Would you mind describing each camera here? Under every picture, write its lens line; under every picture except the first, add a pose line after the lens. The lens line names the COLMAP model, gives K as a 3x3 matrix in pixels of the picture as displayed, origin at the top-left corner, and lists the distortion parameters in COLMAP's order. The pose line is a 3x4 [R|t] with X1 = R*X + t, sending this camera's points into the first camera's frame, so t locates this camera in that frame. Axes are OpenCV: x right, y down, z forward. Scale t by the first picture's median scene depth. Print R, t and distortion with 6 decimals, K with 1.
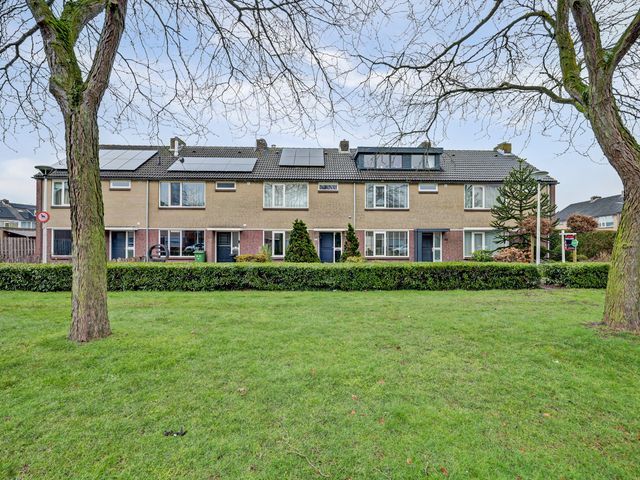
lens RADIAL K [[299.2, 0, 322.0], [0, 299.2, 232.9], [0, 0, 1]] dist [0.002973, 0.000012]
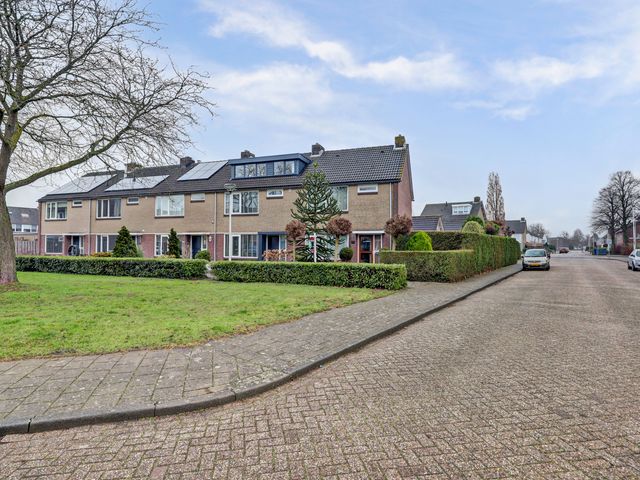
lens RADIAL K [[316.1, 0, 320.4], [0, 316.1, 249.6], [0, 0, 1]] dist [-0.000776, -0.000287]
pose [[0.933695, 0.008741, -0.357962, 0.920633], [0.005009, 0.999285, 0.037466, 0.009254], [0.358034, -0.036775, 0.932984, -0.002839]]
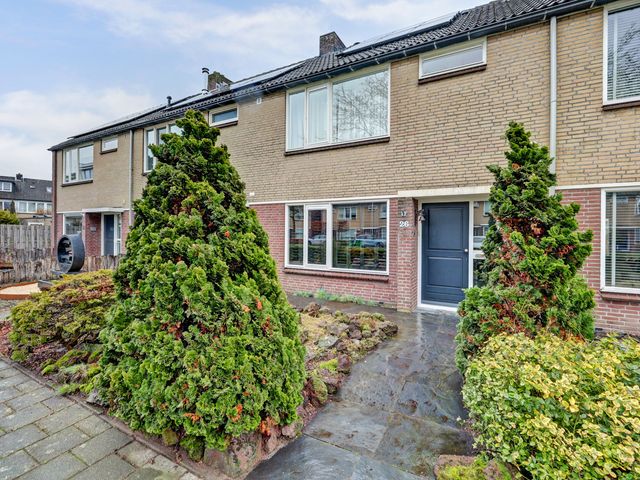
lens RADIAL K [[299.2, 0, 322.0], [0, 299.2, 232.9], [0, 0, 1]] dist [0.002973, 0.000012]
pose [[0.856322, 0.008469, -0.516373, 0.069659], [0.007544, 0.999554, 0.028905, 0.020872], [0.516387, -0.028648, 0.855876, 0.645842]]
